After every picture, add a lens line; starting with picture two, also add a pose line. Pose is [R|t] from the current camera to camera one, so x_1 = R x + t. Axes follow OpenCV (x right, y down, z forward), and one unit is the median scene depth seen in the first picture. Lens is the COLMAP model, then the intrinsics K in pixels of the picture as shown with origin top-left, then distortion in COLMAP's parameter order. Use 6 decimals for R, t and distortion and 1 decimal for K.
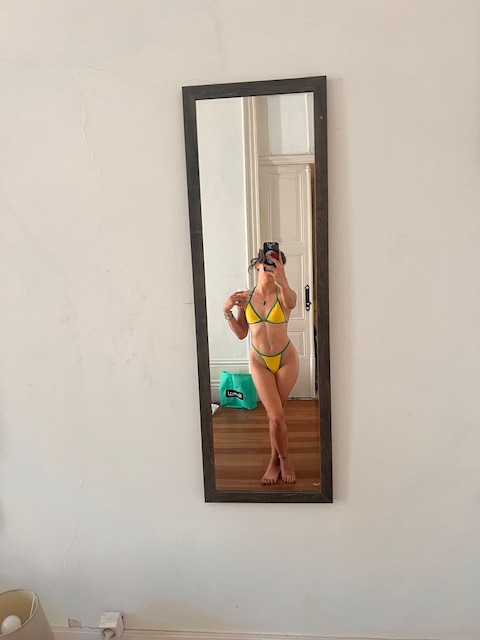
lens RADIAL K [[471.2, 0, 240.0], [0, 471.2, 320.0], [0, 0, 1]] dist [0.065337, -0.000066]
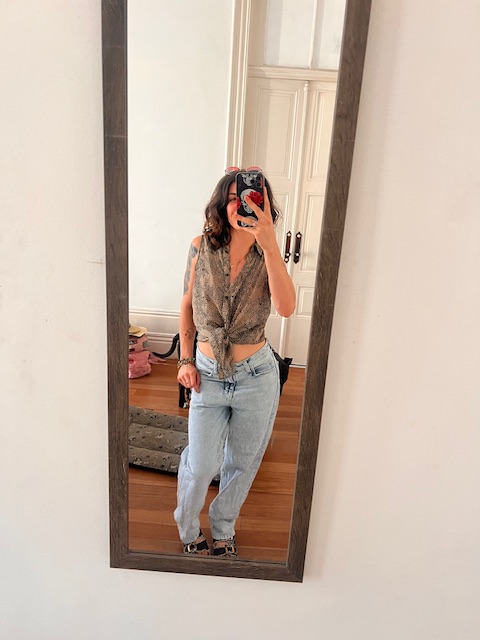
lens RADIAL K [[471.2, 0, 240.0], [0, 471.2, 320.0], [0, 0, 1]] dist [0.065337, -0.000066]
pose [[0.993018, 0.095114, 0.069775, 0.022111], [-0.103777, 0.985616, 0.133383, -0.051146], [-0.056084, -0.139693, 0.988605, 0.331056]]
